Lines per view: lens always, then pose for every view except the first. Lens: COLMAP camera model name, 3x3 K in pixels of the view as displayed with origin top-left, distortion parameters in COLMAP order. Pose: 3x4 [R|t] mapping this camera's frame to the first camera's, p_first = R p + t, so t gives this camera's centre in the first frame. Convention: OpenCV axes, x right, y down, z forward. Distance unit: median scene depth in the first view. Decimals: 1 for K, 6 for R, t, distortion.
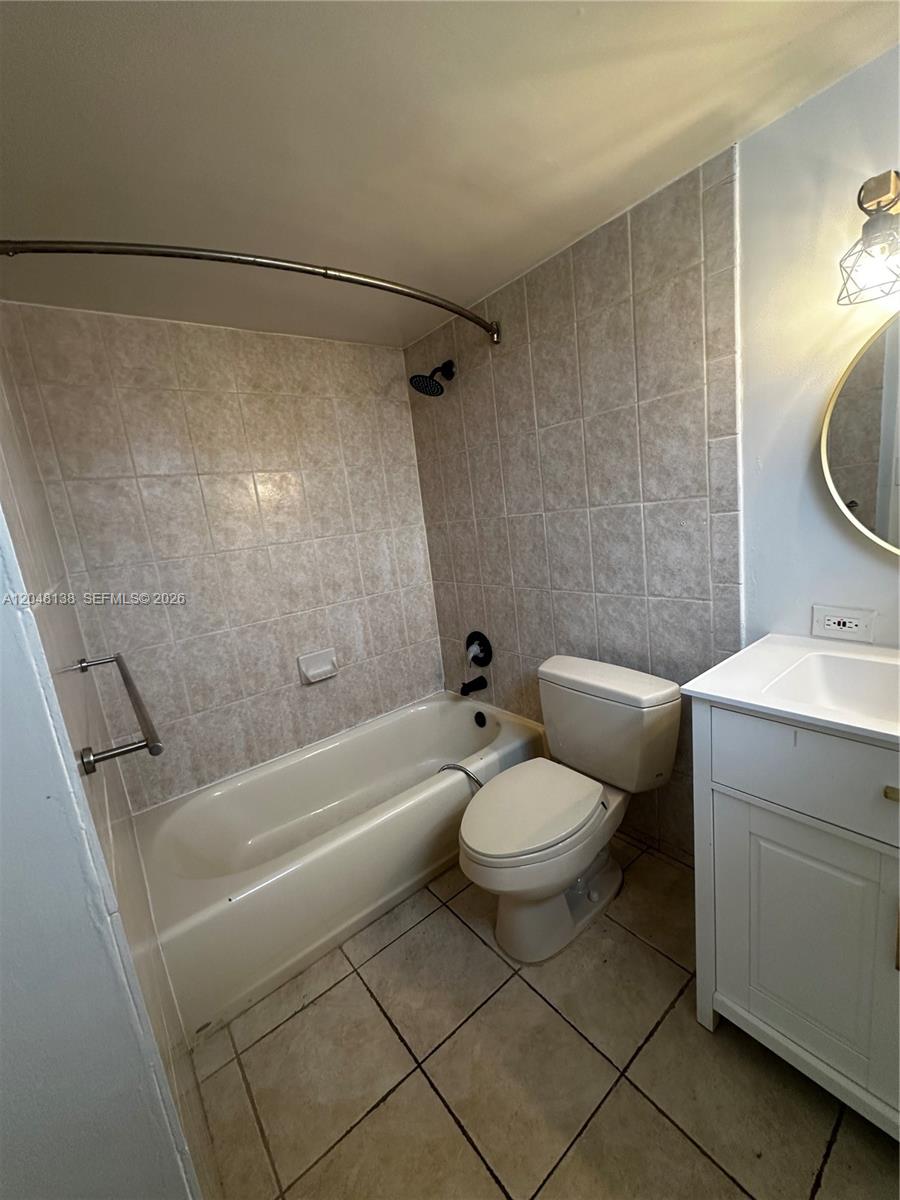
lens RADIAL K [[479.1, 0, 455.3], [0, 479.1, 598.0], [0, 0, 1]] dist [-0.003181, -0.000440]
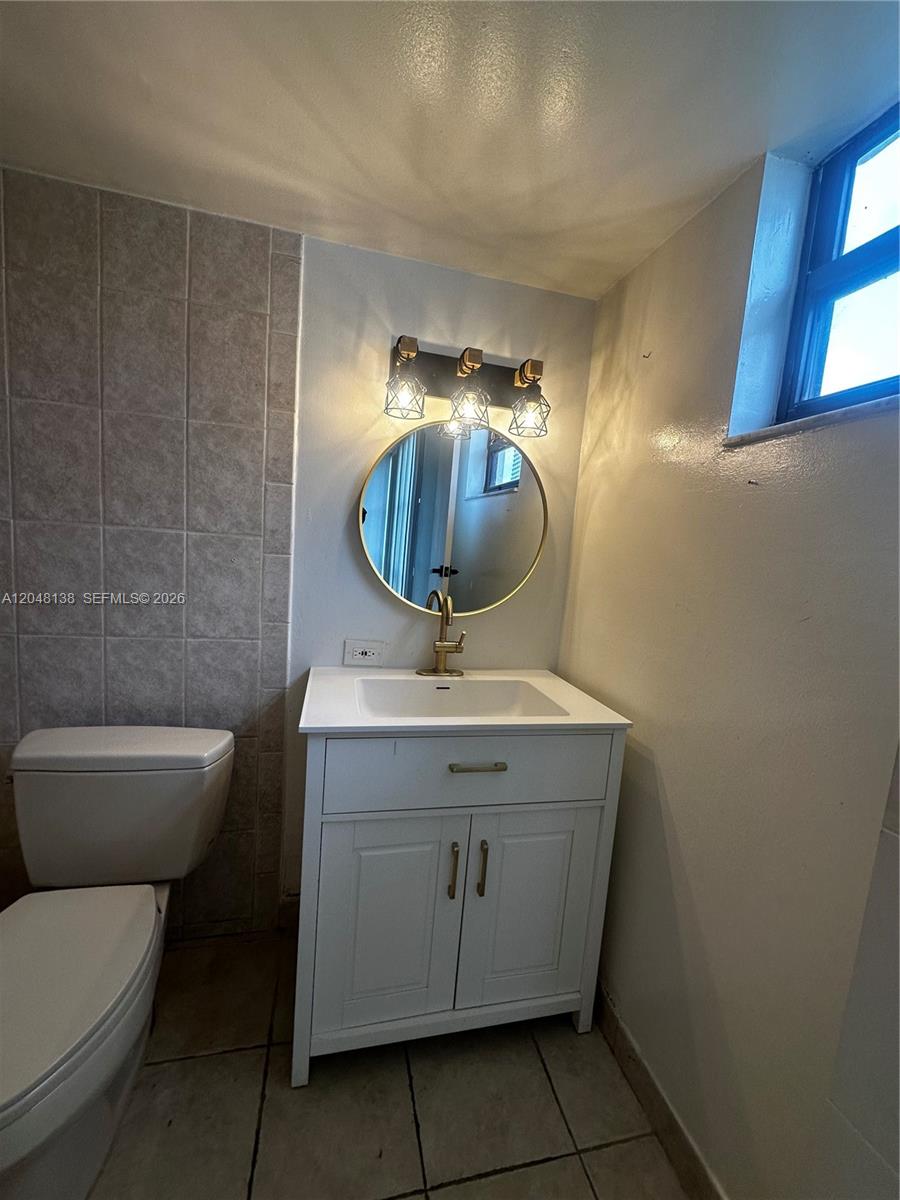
lens RADIAL K [[479.1, 0, 454.7], [0, 479.1, 597.3], [0, 0, 1]] dist [-0.003181, -0.000440]
pose [[0.407107, 0.045906, 0.912226, -0.216024], [0.038981, 0.996953, -0.067566, 0.000709], [-0.912548, 0.063066, 0.404077, 0.215167]]
